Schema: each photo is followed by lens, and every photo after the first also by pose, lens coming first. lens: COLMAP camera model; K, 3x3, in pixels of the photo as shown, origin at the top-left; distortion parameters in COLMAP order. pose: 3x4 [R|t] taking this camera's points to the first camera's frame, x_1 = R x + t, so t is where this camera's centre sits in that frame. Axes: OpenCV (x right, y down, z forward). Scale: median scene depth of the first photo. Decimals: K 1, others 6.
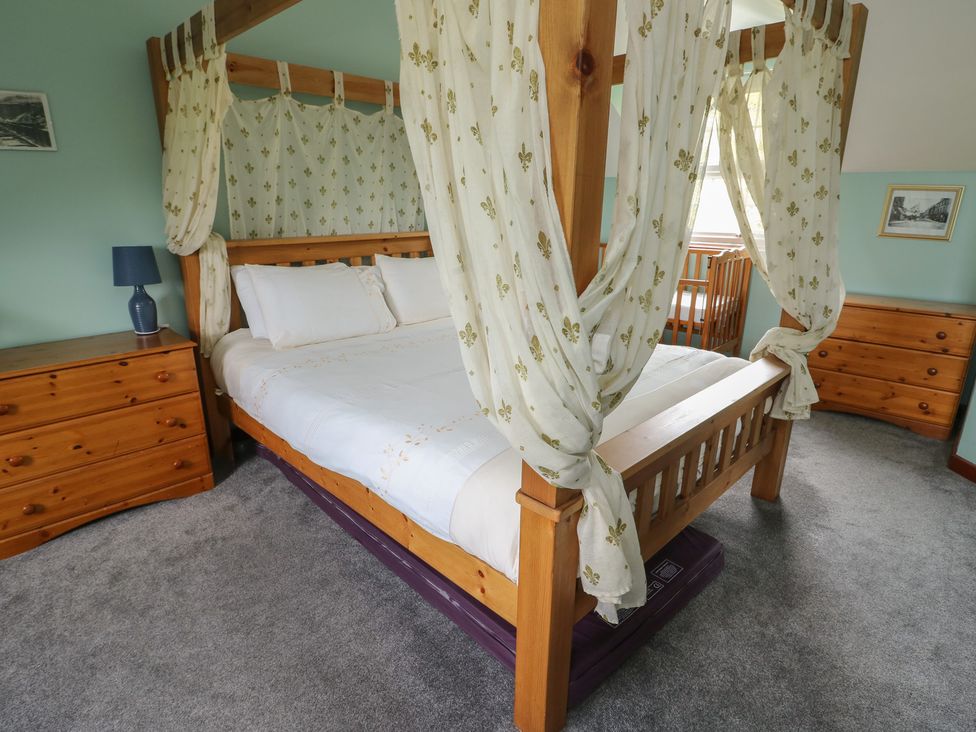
lens RADIAL K [[547.9, 0, 484.3], [0, 547.9, 367.2], [0, 0, 1]] dist [-0.010249, -0.006036]
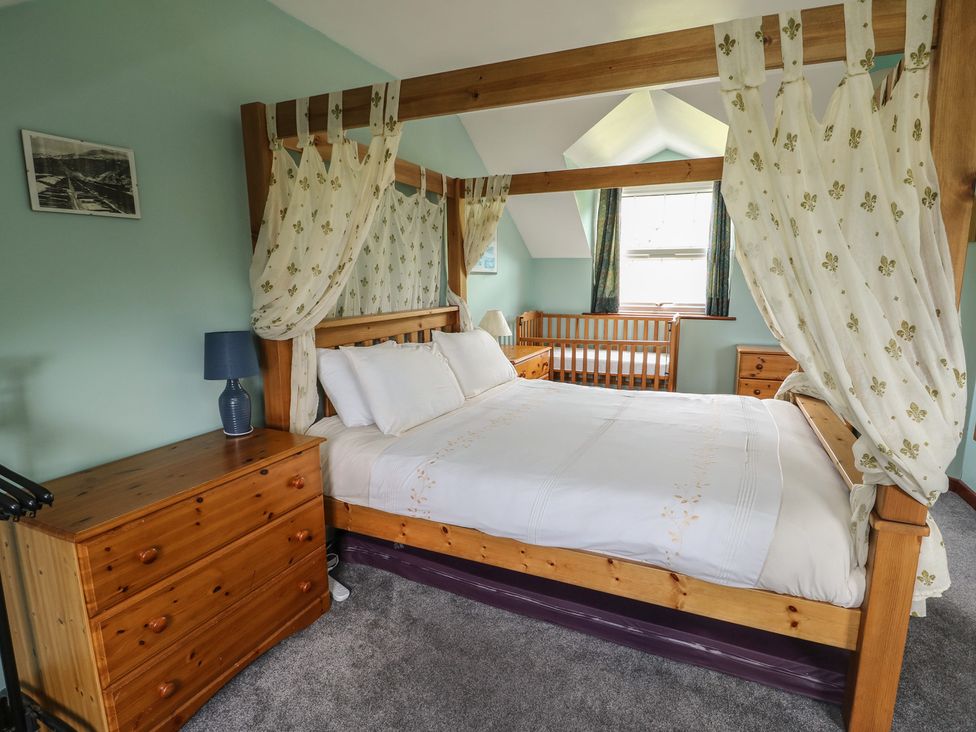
lens RADIAL K [[520.2, 0, 491.1], [0, 520.2, 365.0], [0, 0, 1]] dist [-0.014334, -0.000778]
pose [[0.923767, -0.065032, 0.377392, -0.589192], [0.112348, 0.988135, -0.104727, -0.042767], [-0.366104, 0.139142, 0.920113, 0.125138]]
